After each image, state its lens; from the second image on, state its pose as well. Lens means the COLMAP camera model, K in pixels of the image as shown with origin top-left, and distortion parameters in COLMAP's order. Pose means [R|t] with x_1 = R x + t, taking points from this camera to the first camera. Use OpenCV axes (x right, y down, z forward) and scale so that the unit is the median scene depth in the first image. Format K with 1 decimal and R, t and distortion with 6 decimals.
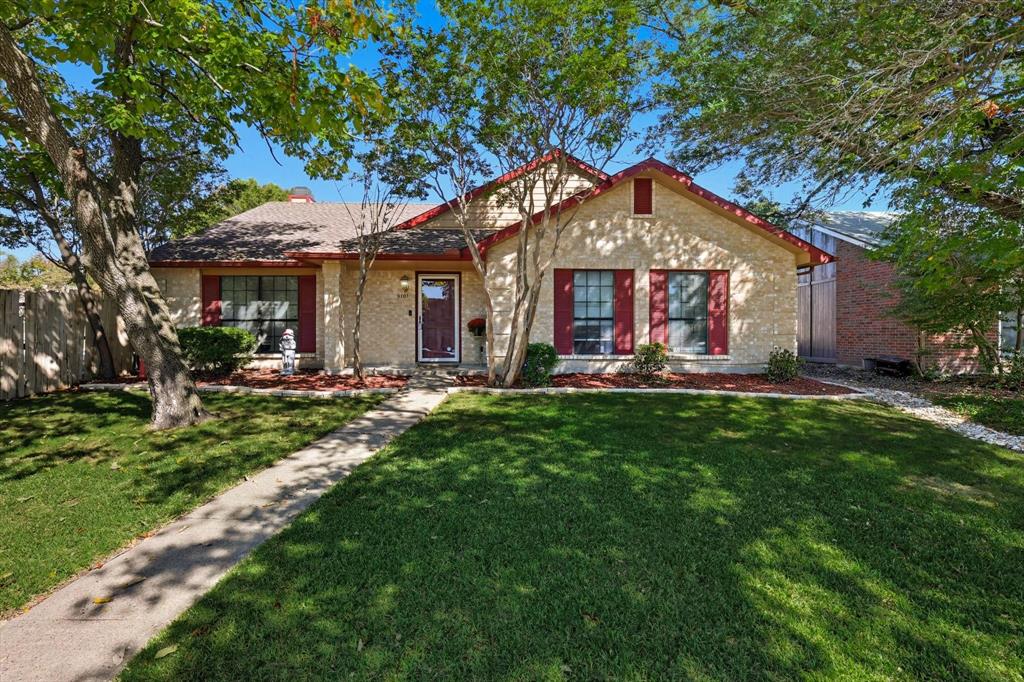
lens RADIAL K [[451.3, 0, 512.0], [0, 451.3, 337.6], [0, 0, 1]] dist [0.002112, 0.001833]
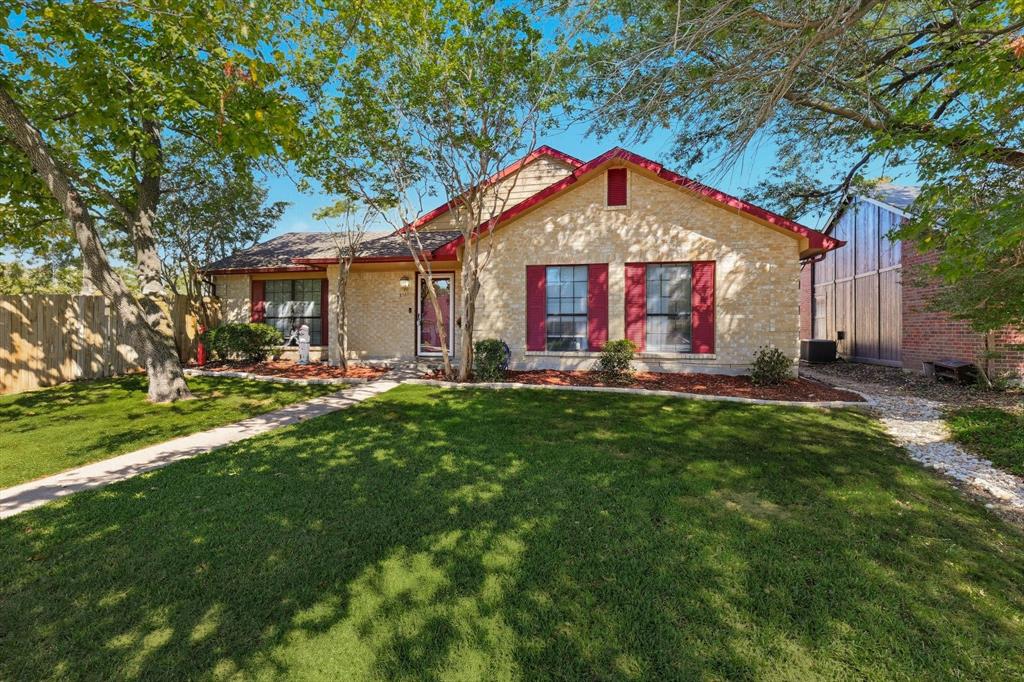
lens RADIAL K [[451.3, 0, 485.7], [0, 451.3, 328.0], [0, 0, 1]] dist [0.002112, 0.001833]
pose [[0.967435, 0.001929, -0.253113, 0.262116], [-0.005111, 0.999916, -0.011915, -0.000577], [0.253069, 0.012820, 0.967363, 0.004066]]
